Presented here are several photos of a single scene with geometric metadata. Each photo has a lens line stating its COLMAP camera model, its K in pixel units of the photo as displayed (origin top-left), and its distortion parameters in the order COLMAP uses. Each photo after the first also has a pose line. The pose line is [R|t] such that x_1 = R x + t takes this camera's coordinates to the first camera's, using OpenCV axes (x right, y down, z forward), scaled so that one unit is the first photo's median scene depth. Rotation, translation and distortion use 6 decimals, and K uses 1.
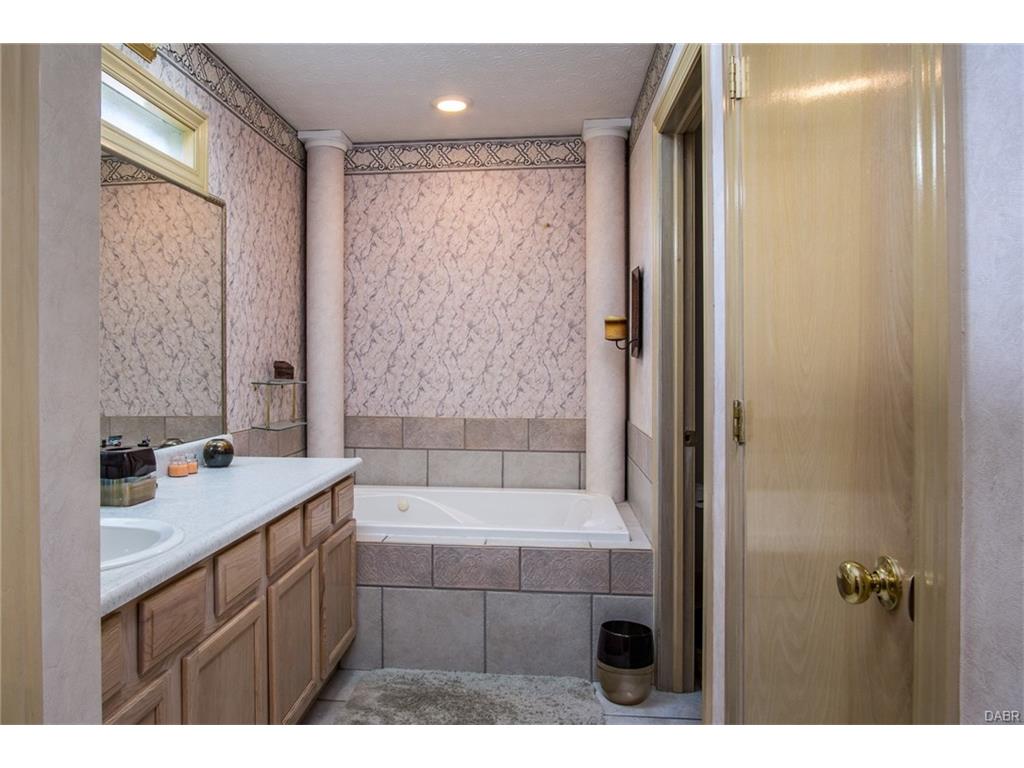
lens RADIAL K [[557.0, 0, 508.0], [0, 557.0, 378.7], [0, 0, 1]] dist [-0.032594, 0.009463]
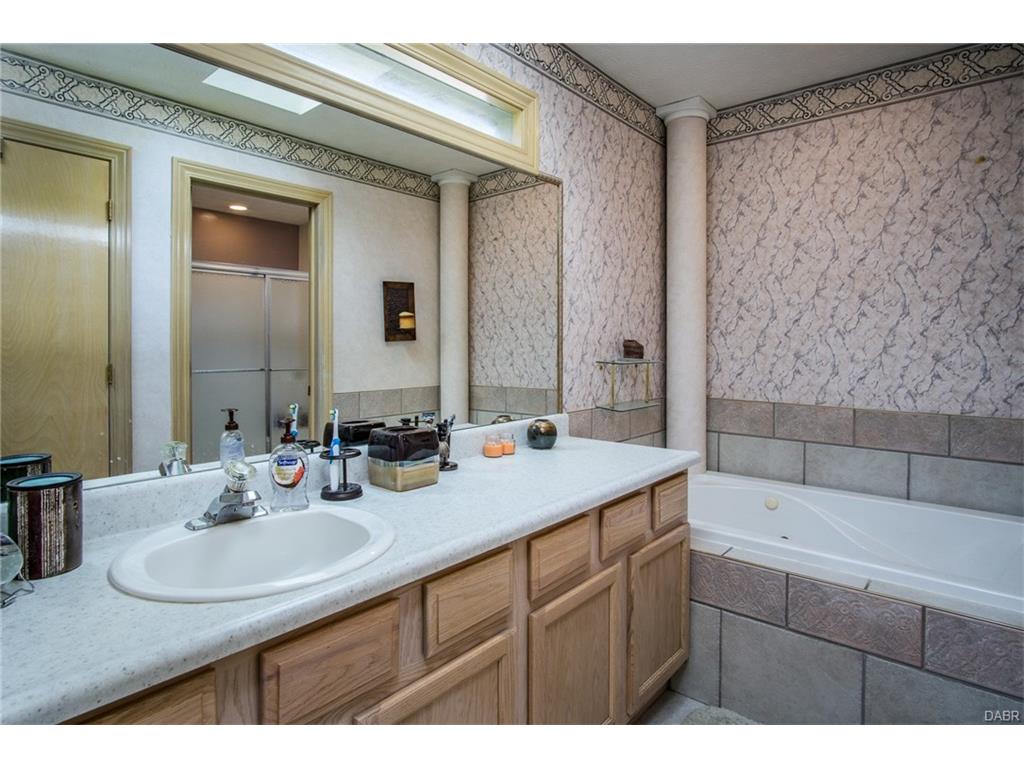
lens RADIAL K [[557.0, 0, 513.4], [0, 557.0, 345.2], [0, 0, 1]] dist [-0.032594, 0.009463]
pose [[0.802707, 0.004106, -0.596359, 0.013418], [-0.017666, 0.999701, -0.016896, -0.002986], [0.596111, 0.024098, 0.802540, 0.117246]]
